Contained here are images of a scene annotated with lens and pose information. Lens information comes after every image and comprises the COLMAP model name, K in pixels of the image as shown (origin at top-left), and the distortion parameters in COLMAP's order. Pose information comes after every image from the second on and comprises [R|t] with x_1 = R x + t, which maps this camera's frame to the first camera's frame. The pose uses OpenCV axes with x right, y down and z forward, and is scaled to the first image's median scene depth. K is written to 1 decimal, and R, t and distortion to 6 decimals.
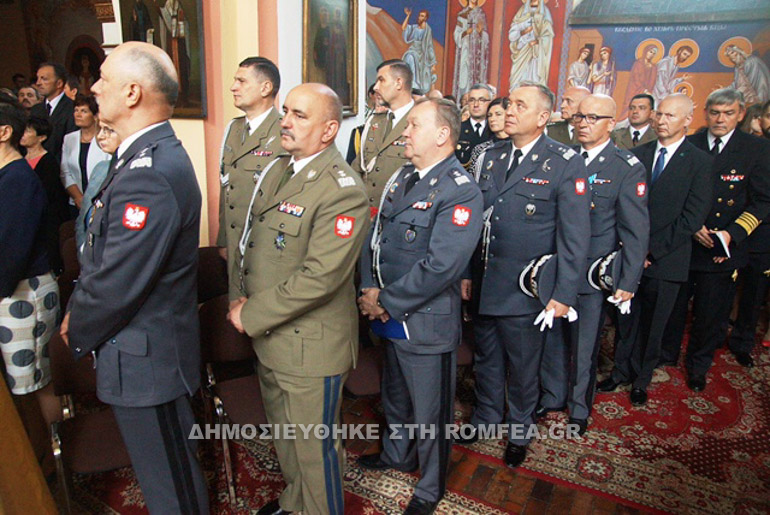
lens RADIAL K [[567.8, 0, 371.2], [0, 567.8, 267.1], [0, 0, 1]] dist [-0.078445, 0.051047]
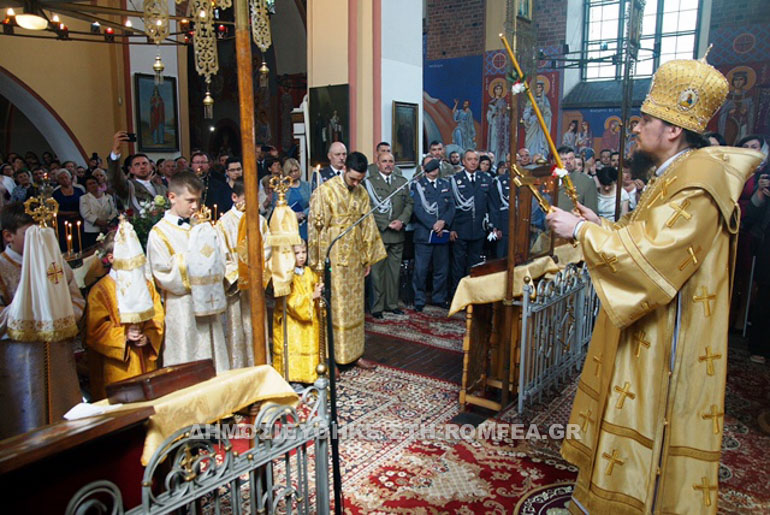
lens RADIAL K [[567.8, 0, 383.5], [0, 567.8, 260.1], [0, 0, 1]] dist [-0.078445, 0.051047]
pose [[0.994326, -0.002201, -0.106353, 0.036167], [-0.010663, 0.992687, -0.120243, 0.161540], [0.105840, 0.120695, 0.987031, -0.502090]]
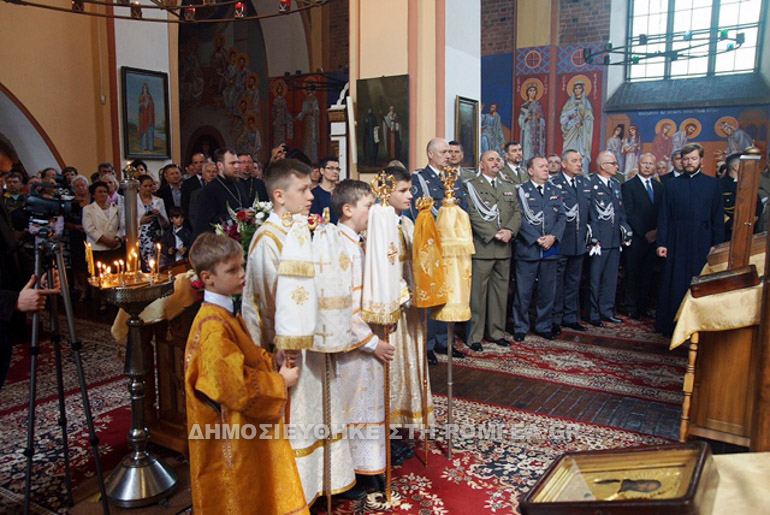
lens RADIAL K [[610.8, 0, 385.4], [0, 610.8, 262.2], [0, 0, 1]] dist [-0.033462, 0.006695]
pose [[0.998870, -0.017933, -0.044003, -0.120480], [0.010794, 0.987476, -0.157403, 0.155551], [0.046275, 0.156750, 0.986554, -0.427188]]
